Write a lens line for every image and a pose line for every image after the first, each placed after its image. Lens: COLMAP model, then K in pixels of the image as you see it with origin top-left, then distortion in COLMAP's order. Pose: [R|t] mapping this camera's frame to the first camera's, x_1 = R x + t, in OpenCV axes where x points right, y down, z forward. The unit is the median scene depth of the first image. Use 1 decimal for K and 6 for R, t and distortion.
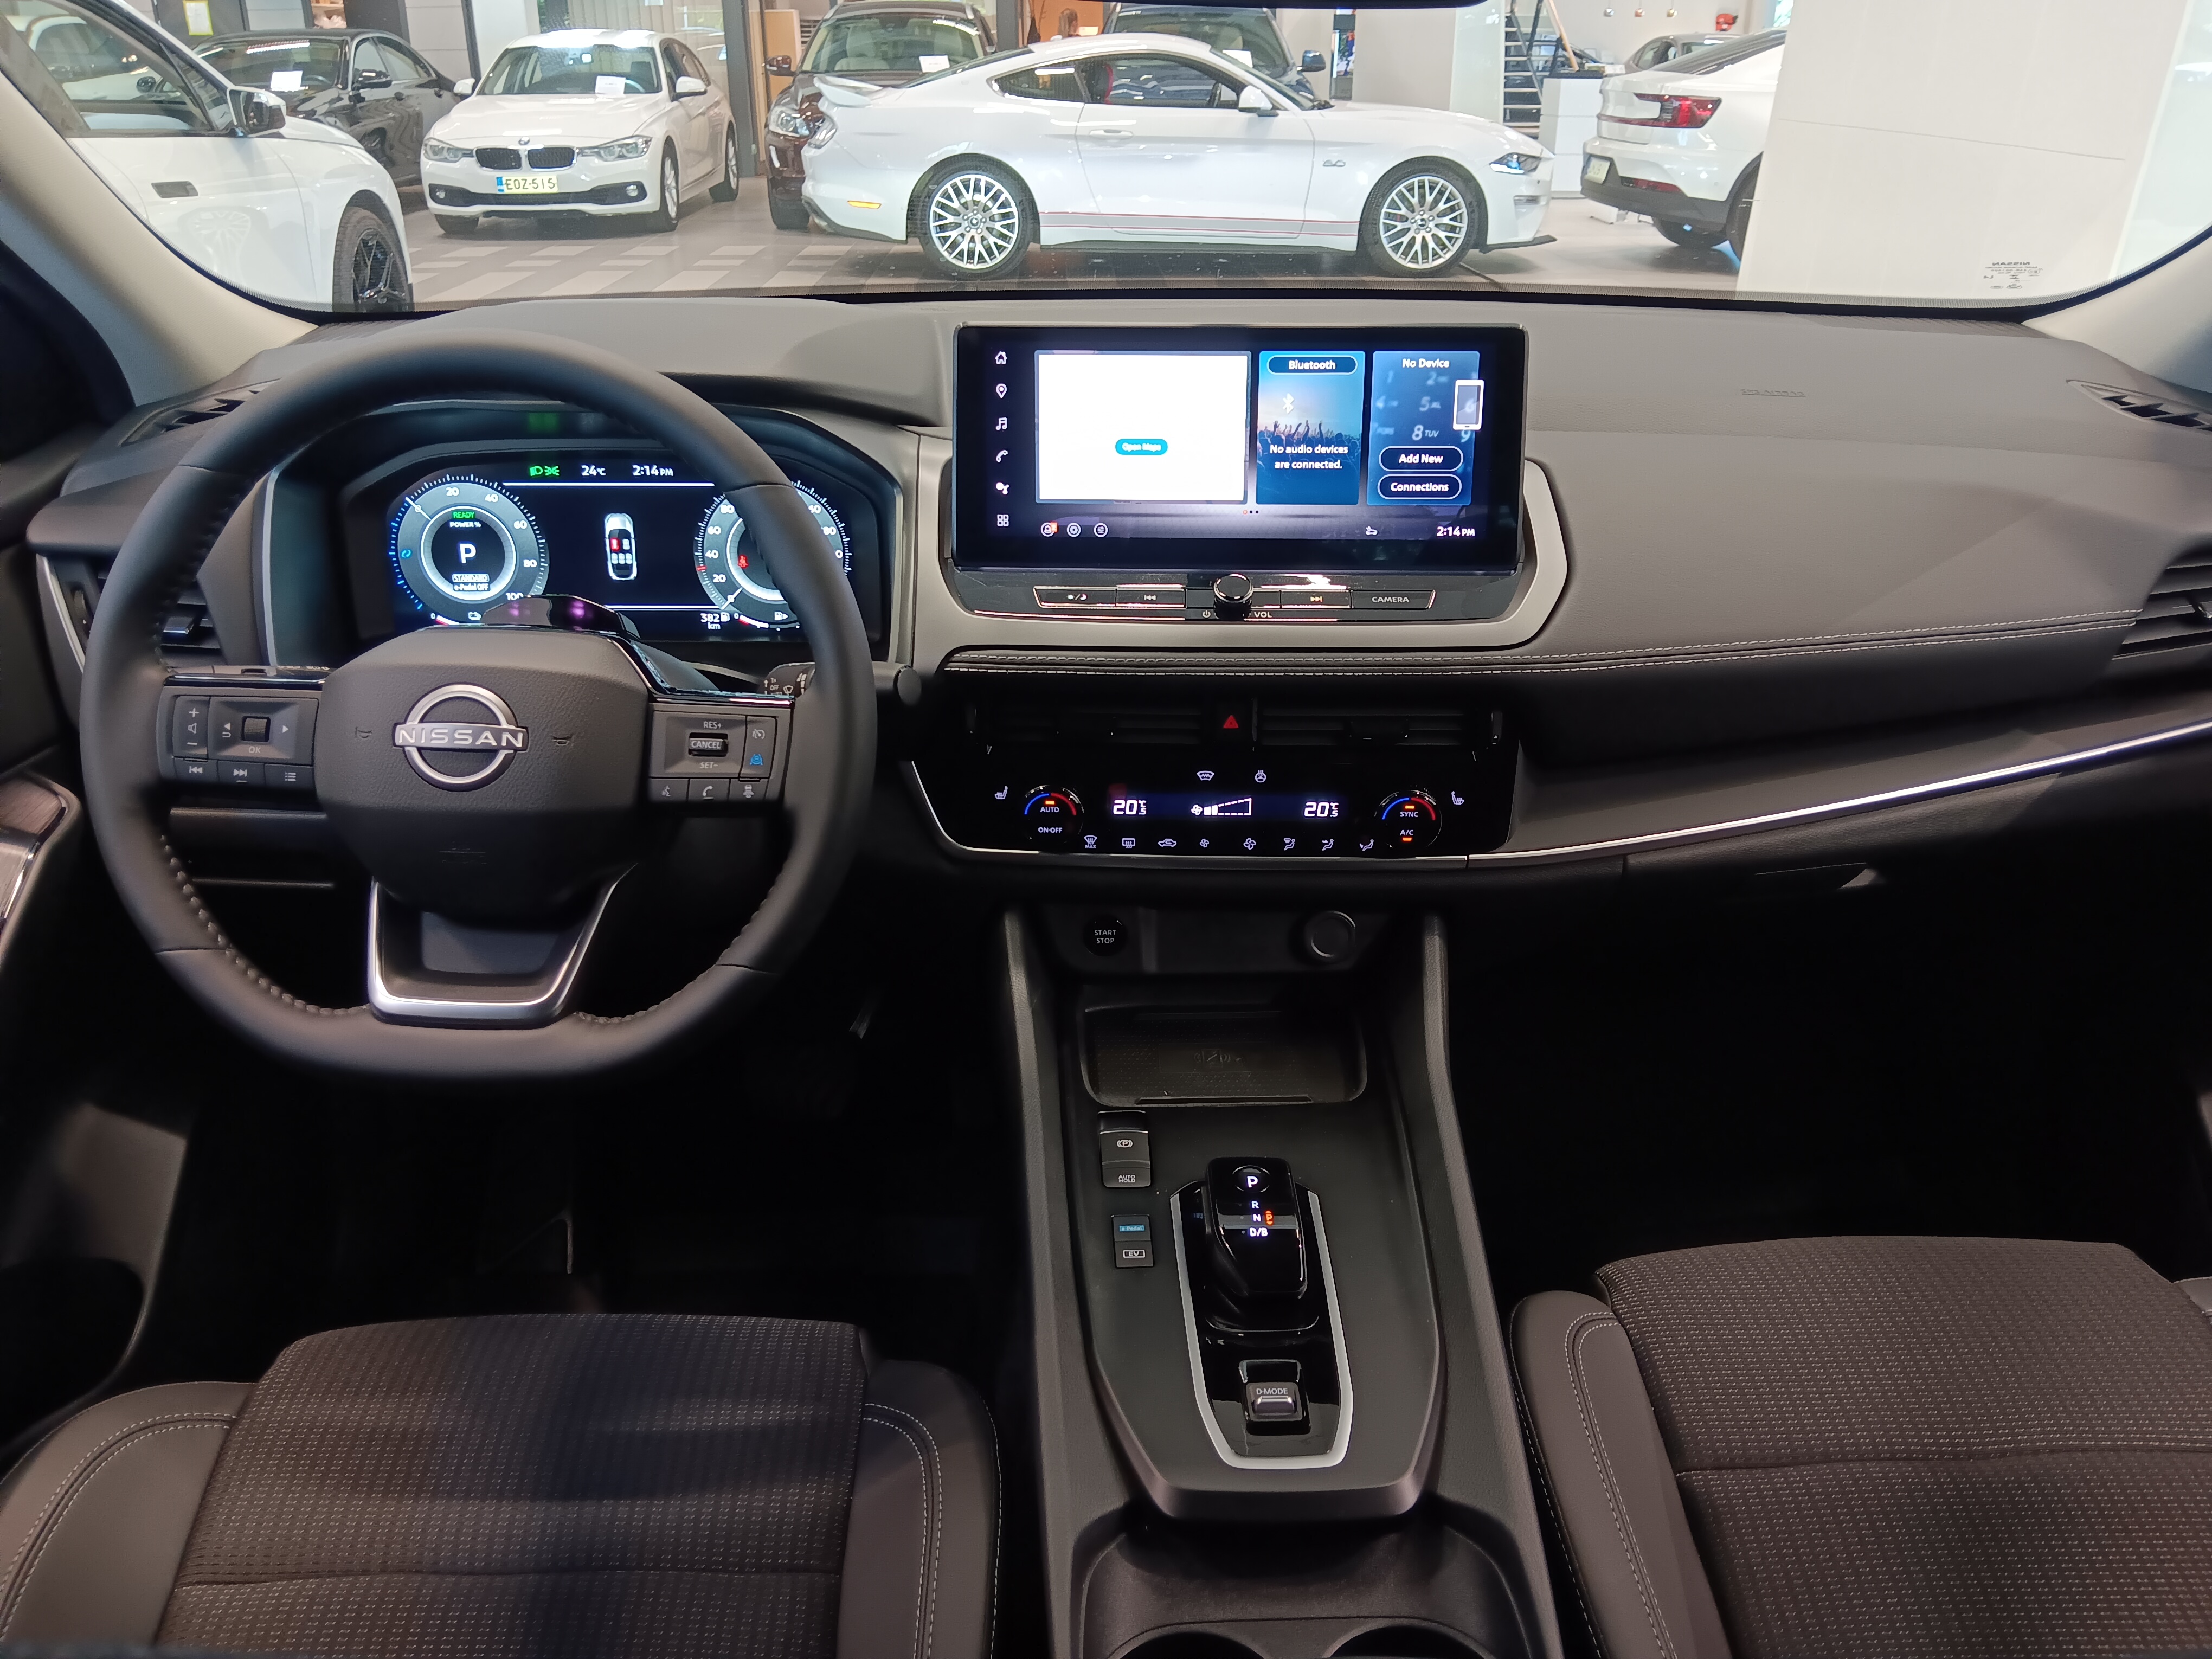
lens RADIAL K [[1742.2, 0, 1122.0], [0, 1742.2, 843.0], [0, 0, 1]] dist [0.059415, -0.136318]
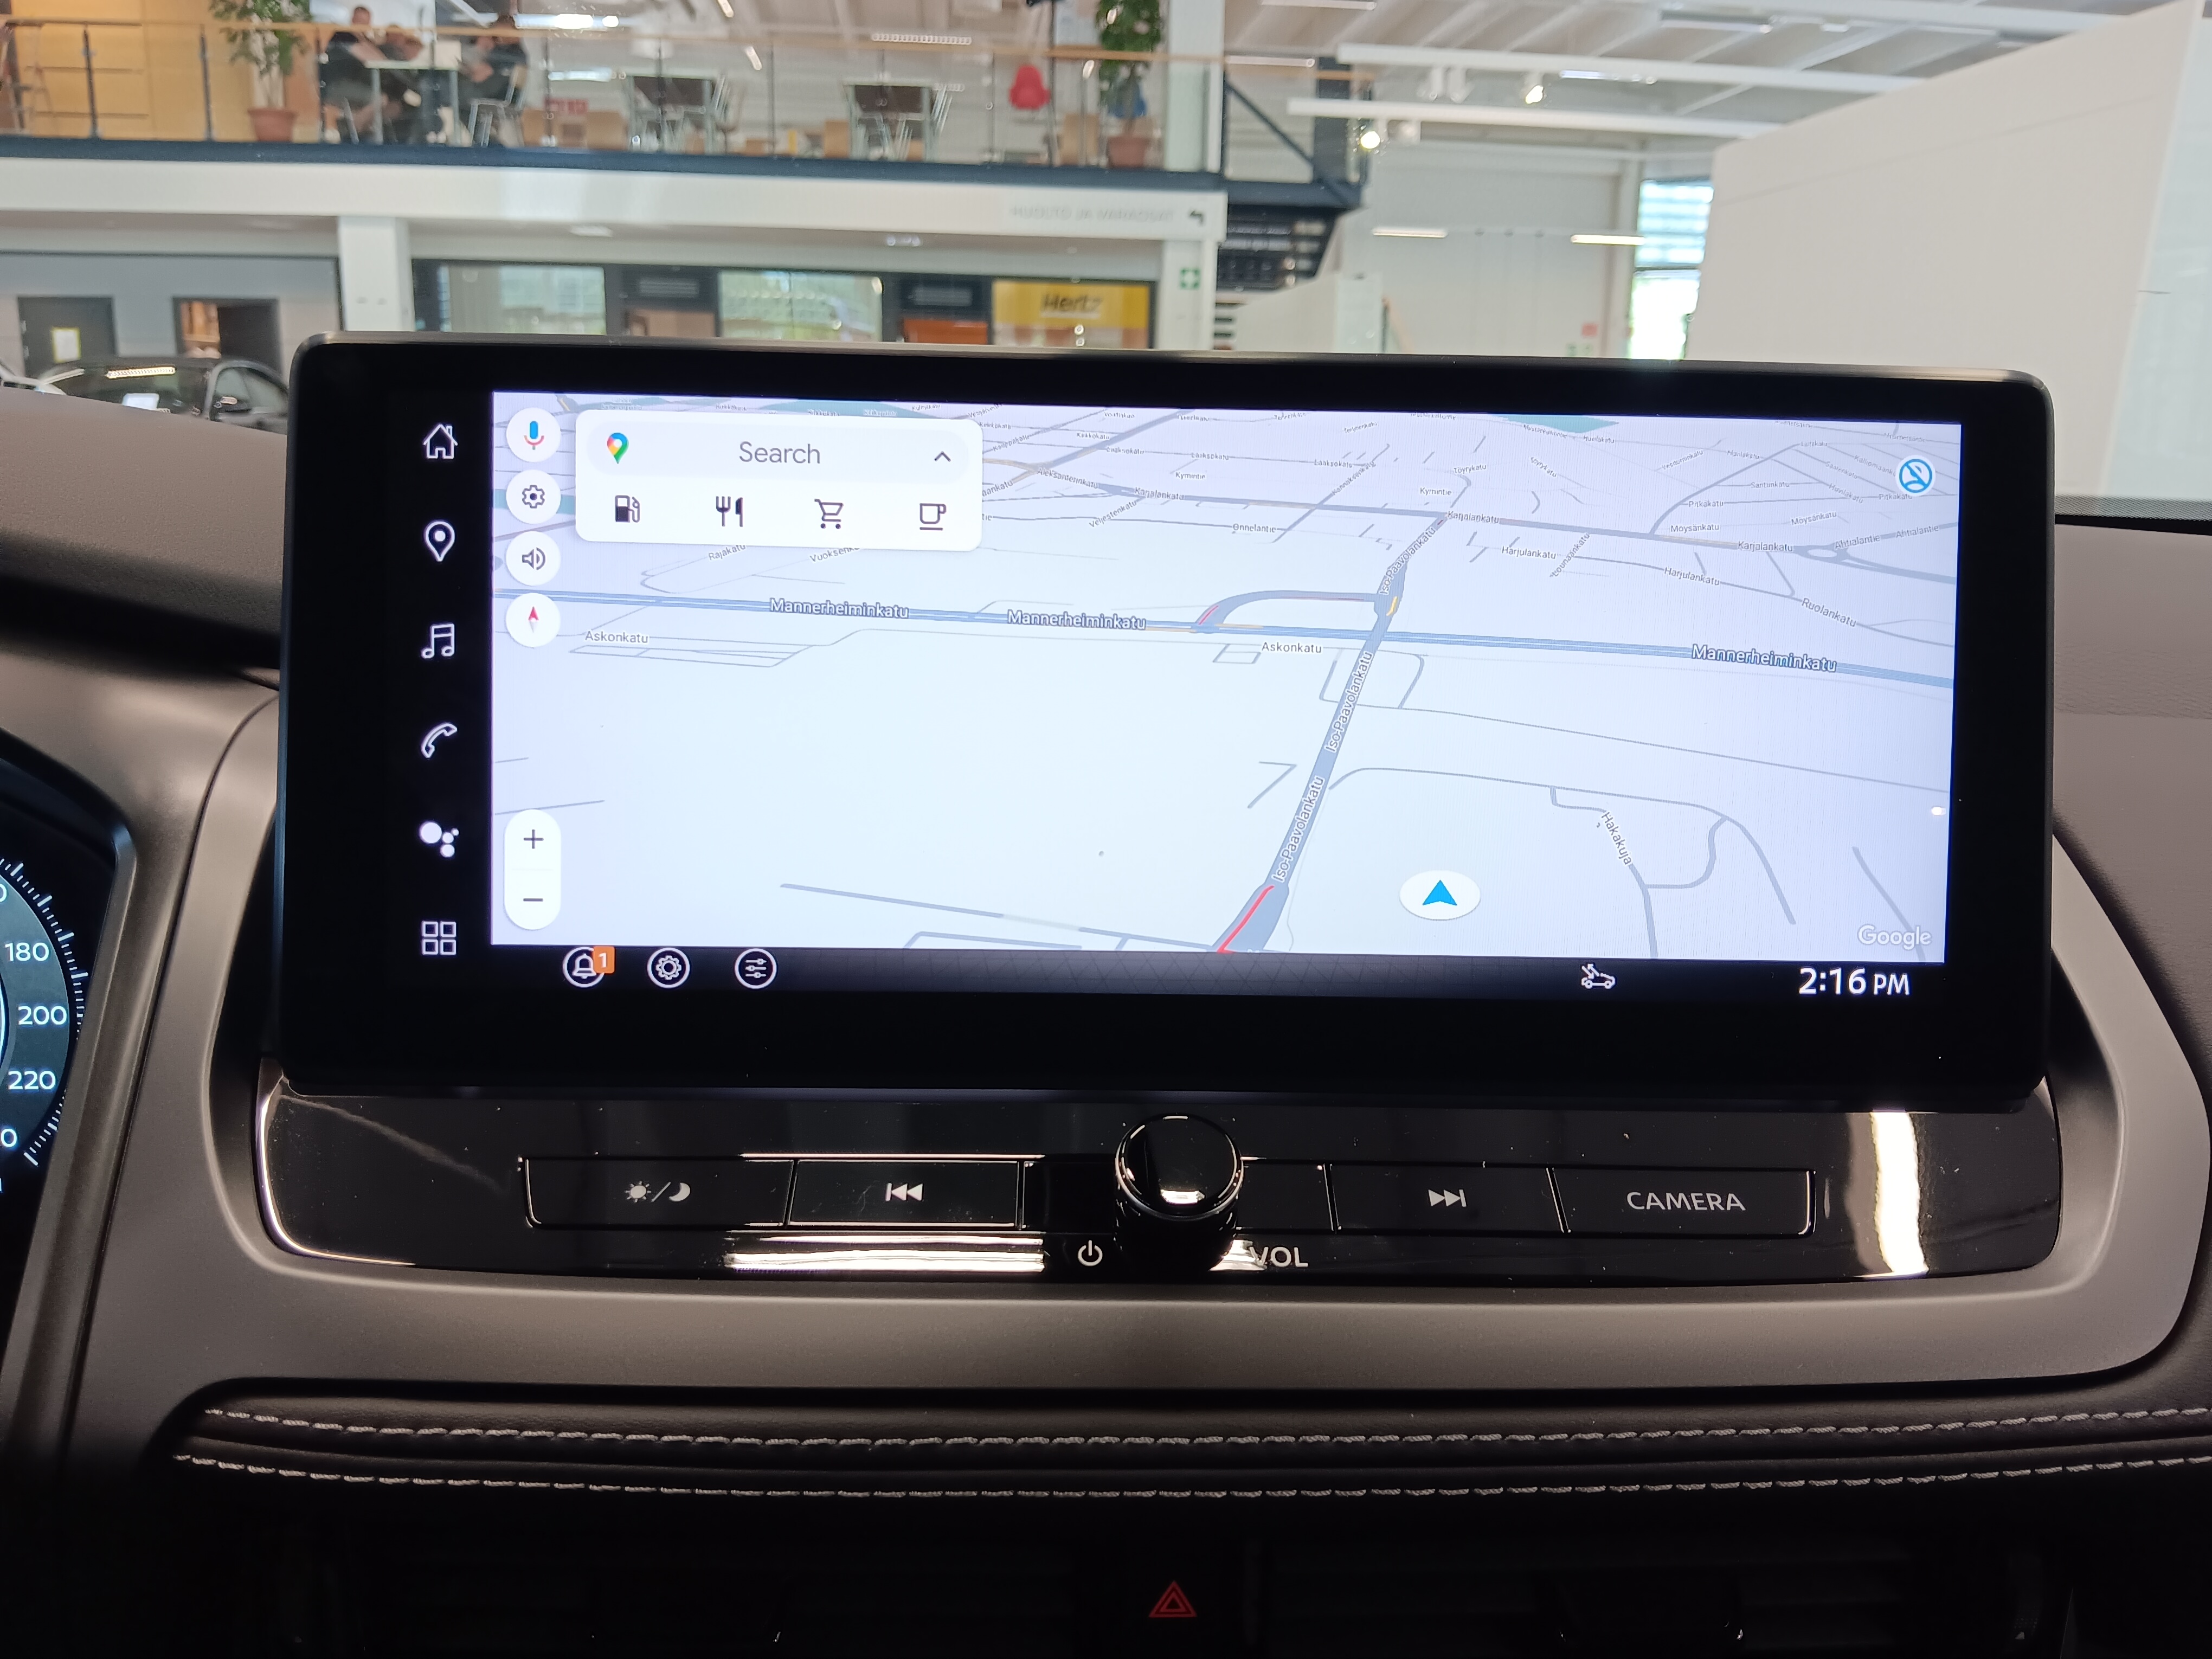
lens RADIAL K [[1742.2, 0, 1134.0], [0, 1742.2, 852.5], [0, 0, 1]] dist [0.059415, -0.136318]
pose [[0.997715, 0.005647, 0.067332, 0.034168], [0.006861, 0.982883, -0.184103, -0.139223], [-0.067219, 0.184144, 0.980598, 0.668668]]
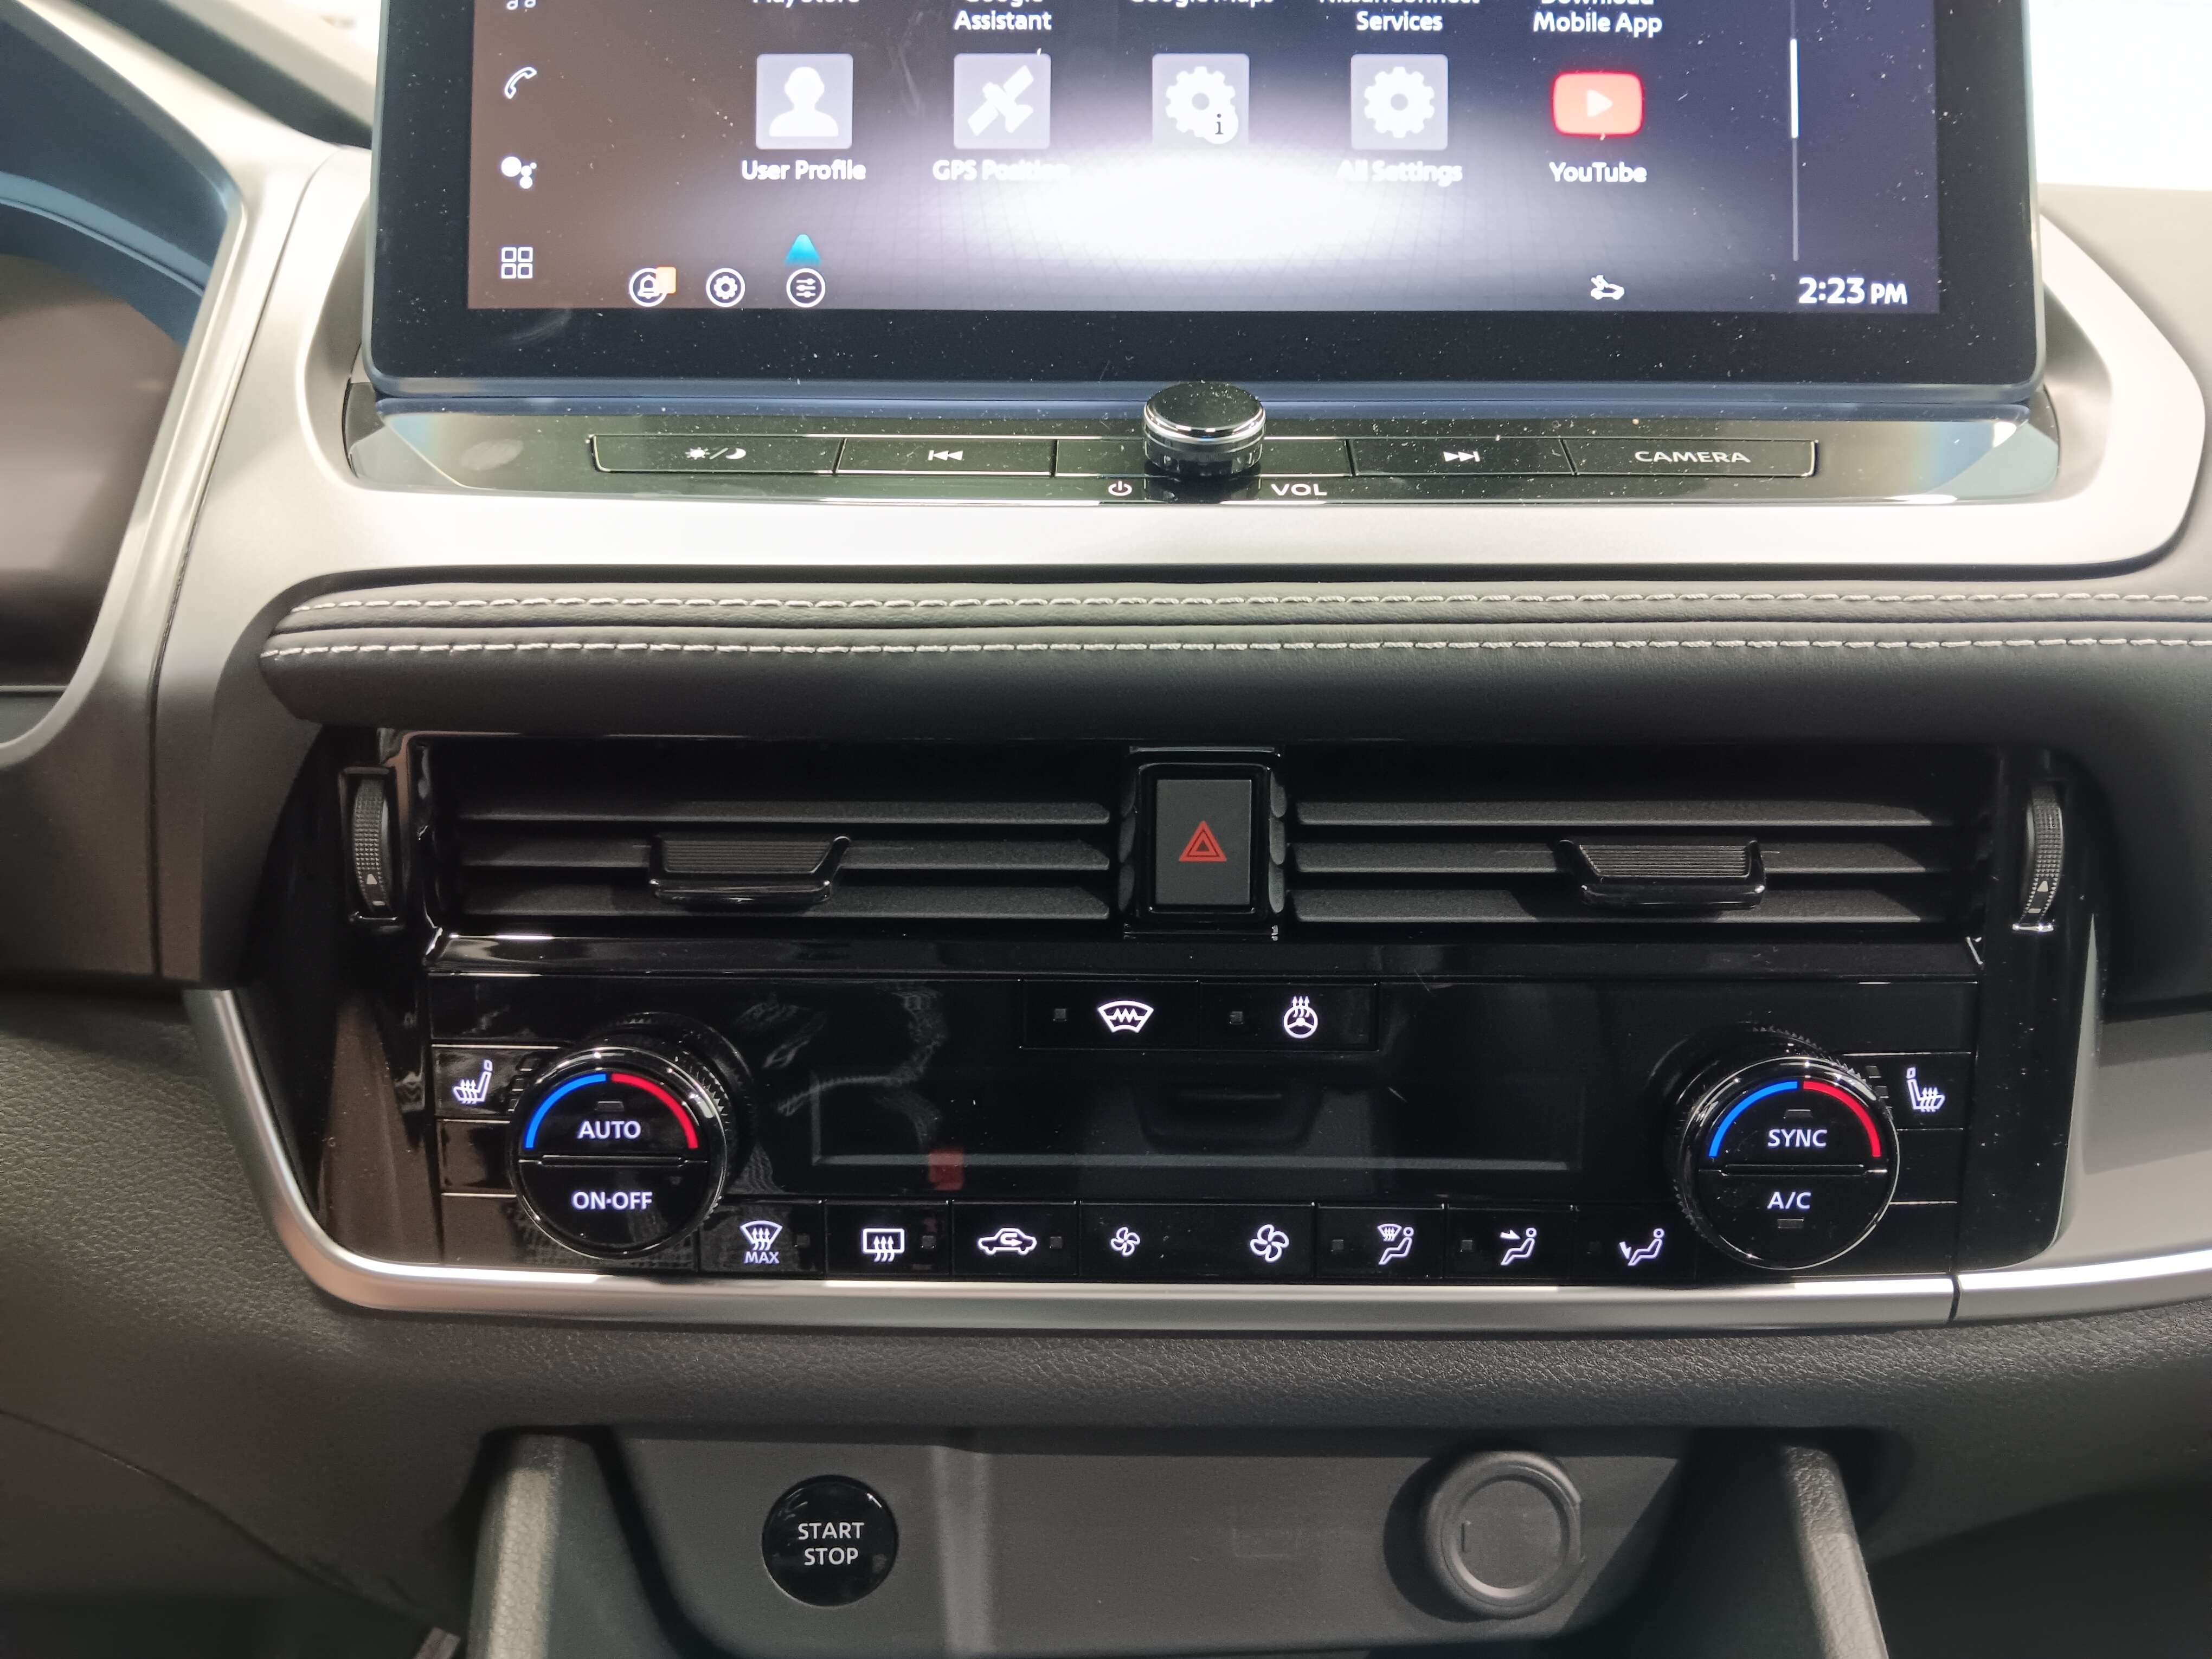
lens RADIAL K [[1742.2, 0, 1105.7], [0, 1742.2, 832.8], [0, 0, 1]] dist [0.059415, -0.136318]
pose [[0.999763, -0.001723, 0.021717, 0.037564], [0.007131, 0.967828, -0.251512, 0.008058], [-0.020585, 0.251607, 0.967611, 0.684364]]
